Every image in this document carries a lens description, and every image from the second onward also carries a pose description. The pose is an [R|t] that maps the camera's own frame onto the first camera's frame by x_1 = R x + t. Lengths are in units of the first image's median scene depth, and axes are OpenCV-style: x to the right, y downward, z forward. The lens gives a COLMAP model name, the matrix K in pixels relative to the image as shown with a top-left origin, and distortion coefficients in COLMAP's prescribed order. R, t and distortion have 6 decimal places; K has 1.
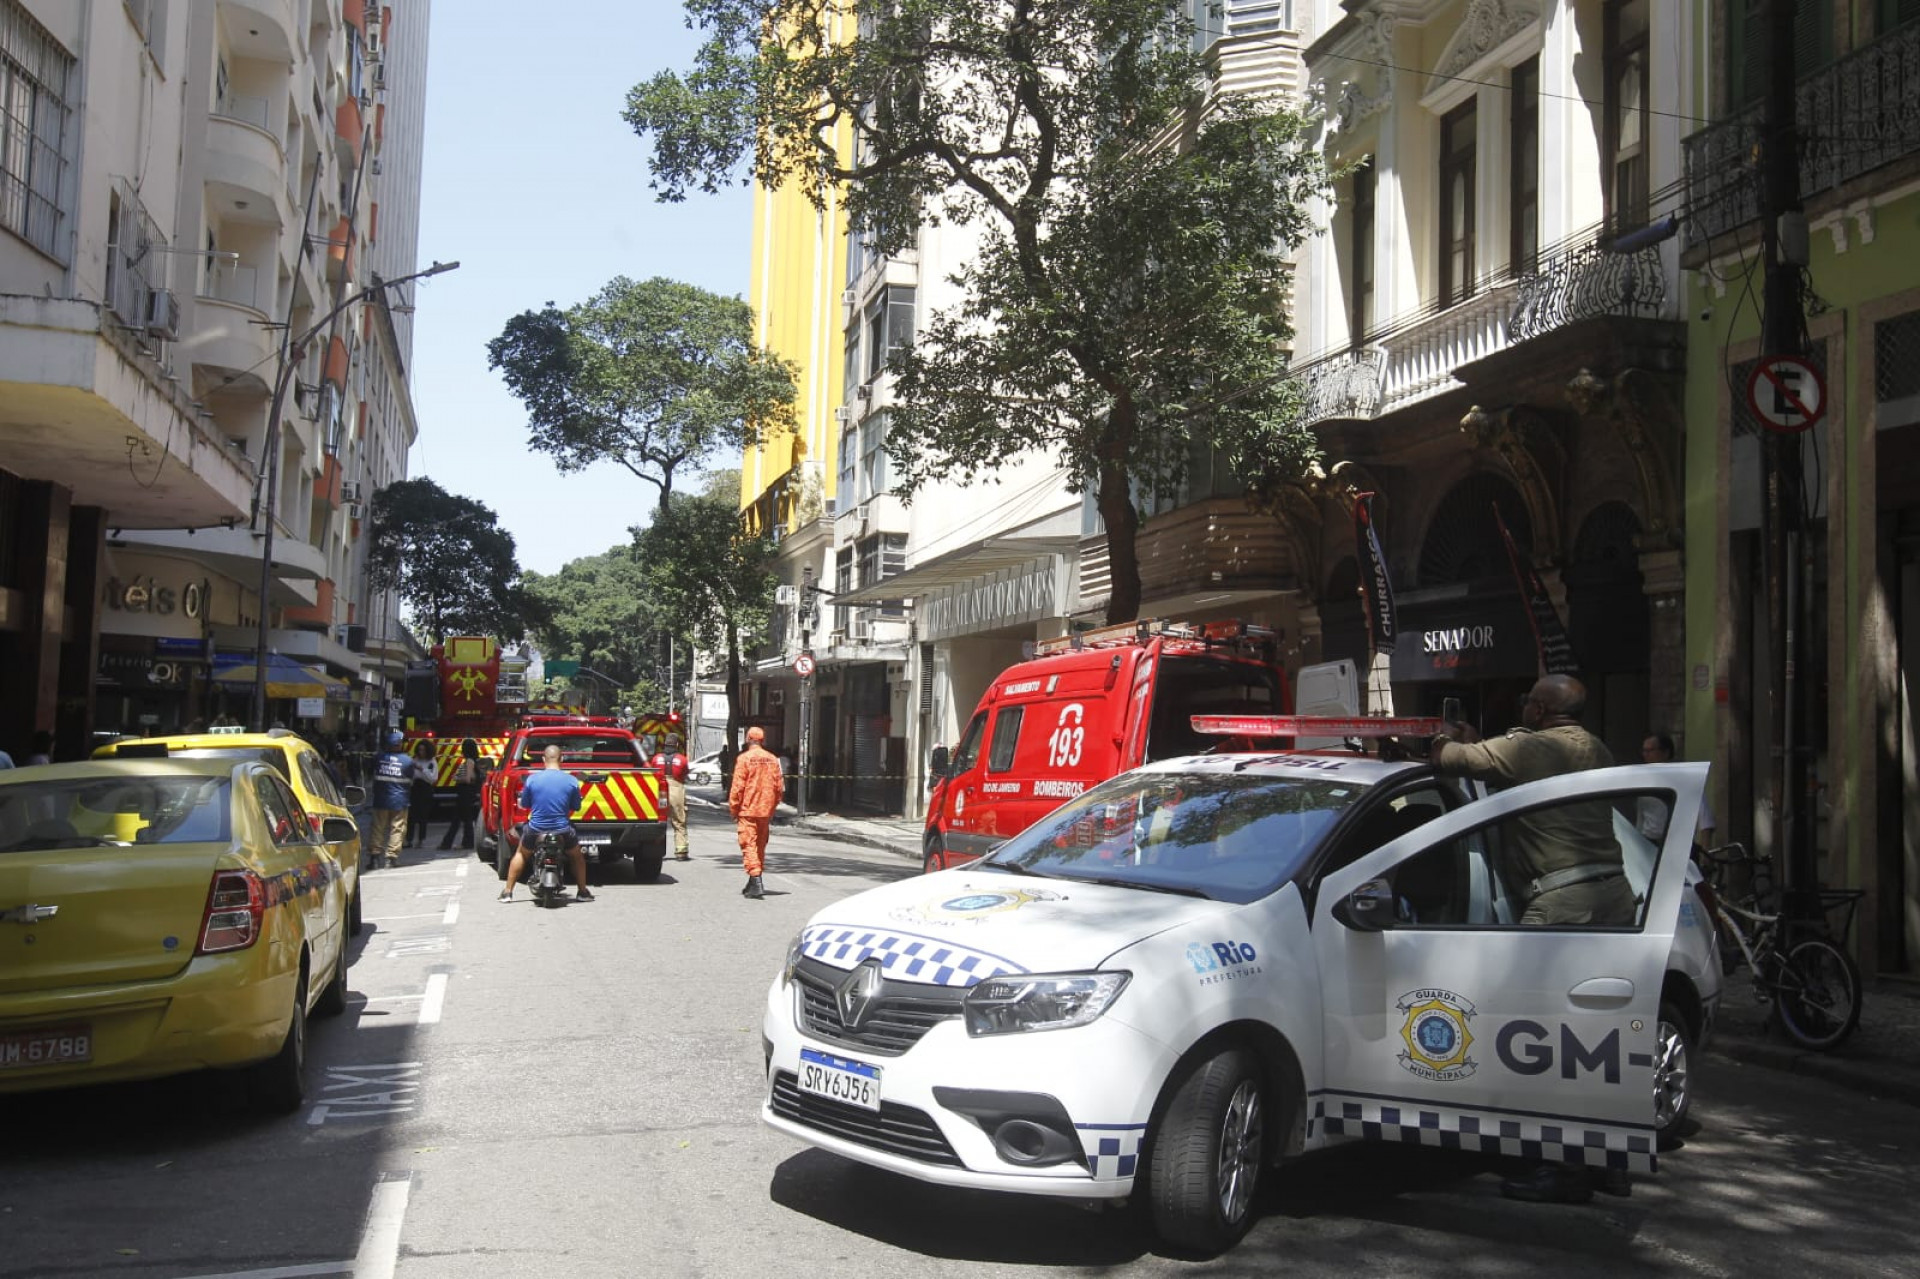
lens RADIAL K [[1740.9, 0, 977.3], [0, 1740.9, 651.0], [0, 0, 1]] dist [0.020680, -0.015745]
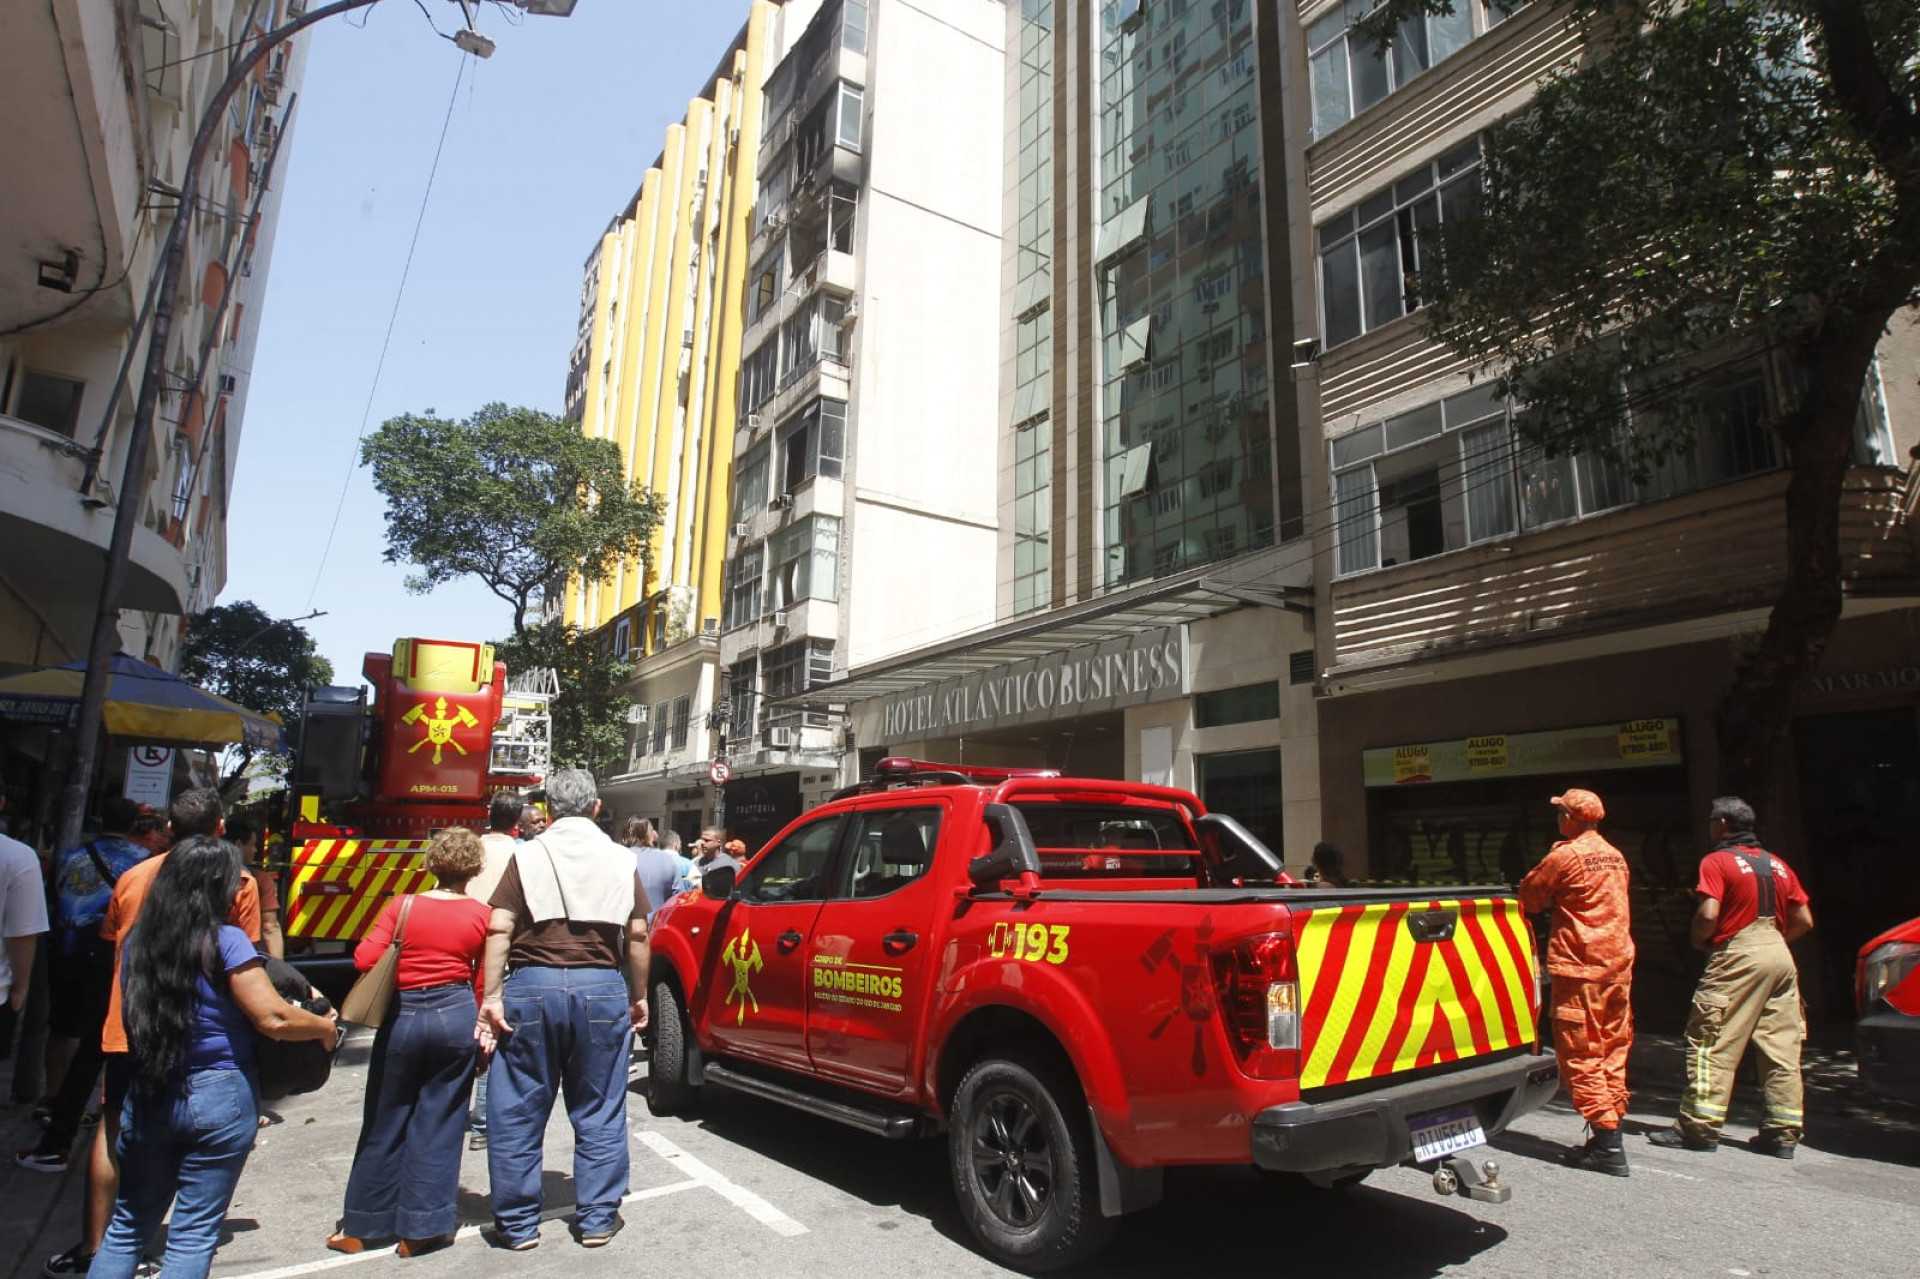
lens RADIAL K [[1136.7, 0, 991.2], [0, 1136.7, 644.7], [0, 0, 1]] dist [-0.065474, 0.028272]
pose [[0.948116, 0.050359, 0.313910, -0.133227], [-0.006933, 0.990415, -0.137947, 0.019621], [-0.317849, 0.128614, 0.939378, 0.312550]]
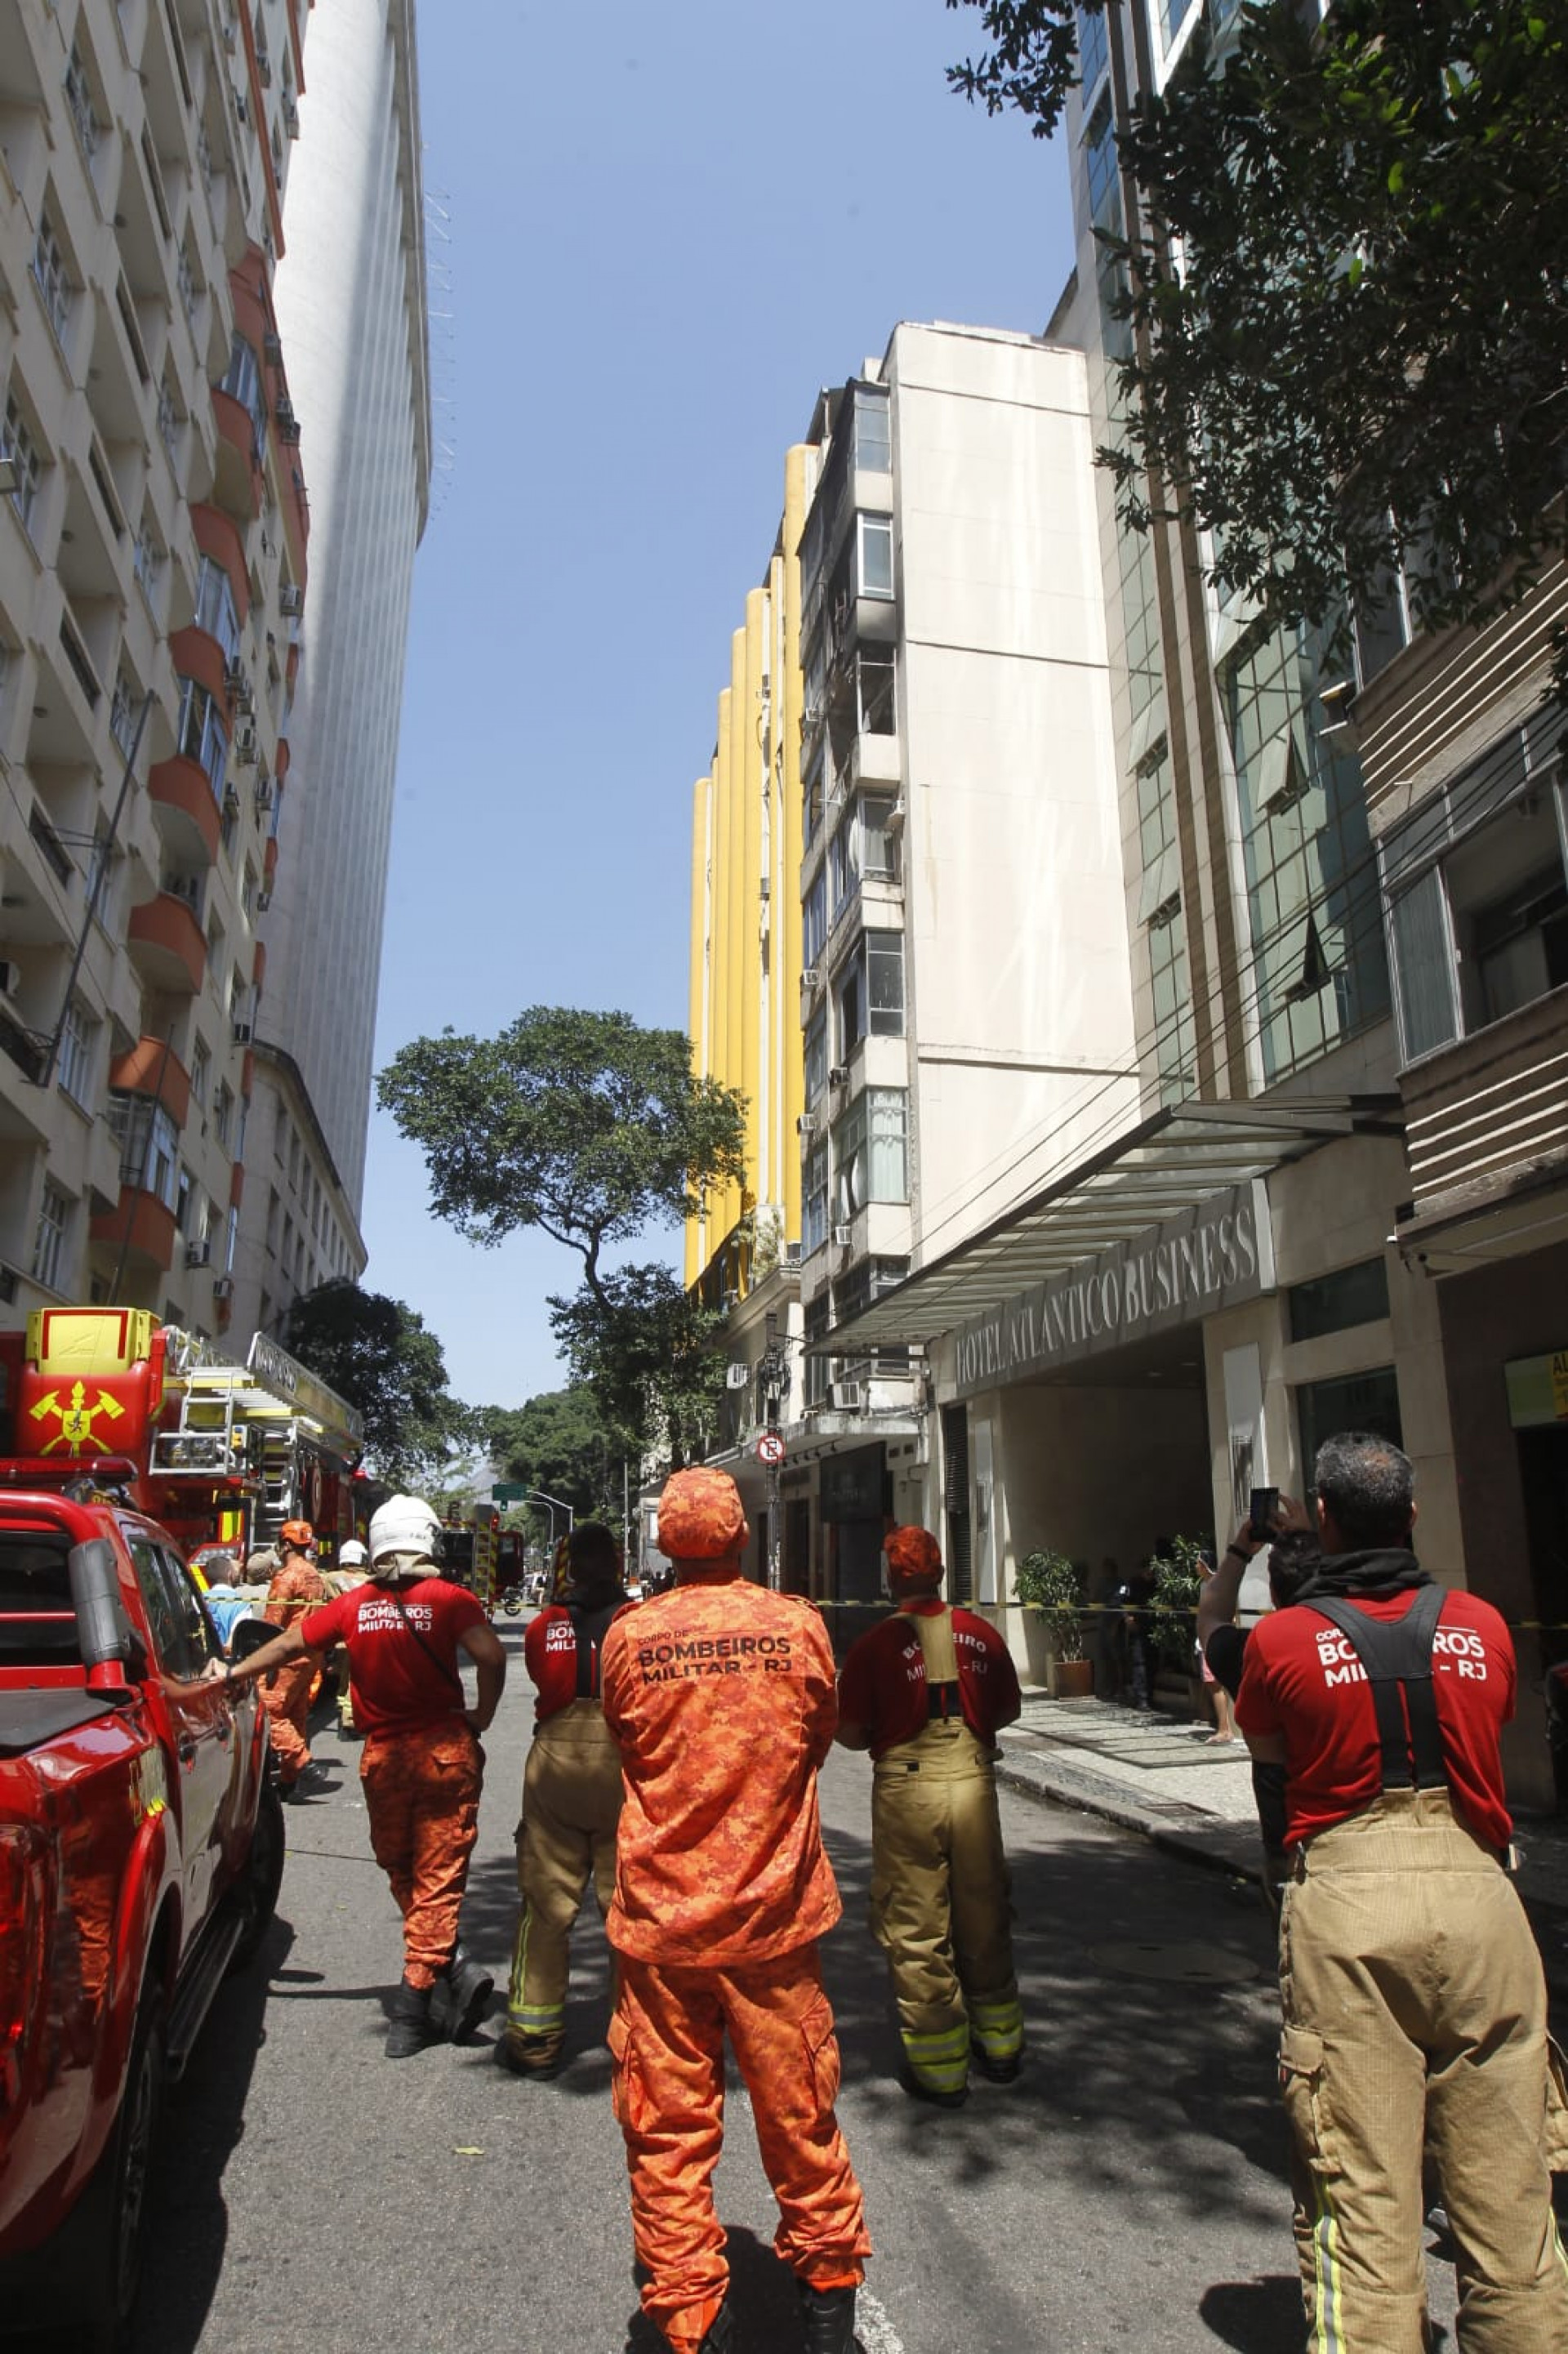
lens RADIAL K [[1477.8, 0, 788.8], [0, 1477.8, 1197.8], [0, 0, 1]] dist [-0.082491, 0.036400]
pose [[0.996749, -0.048669, -0.064208, -0.041728], [0.035670, 0.981144, -0.189957, 0.018701], [0.072243, 0.187050, 0.979690, 0.338502]]
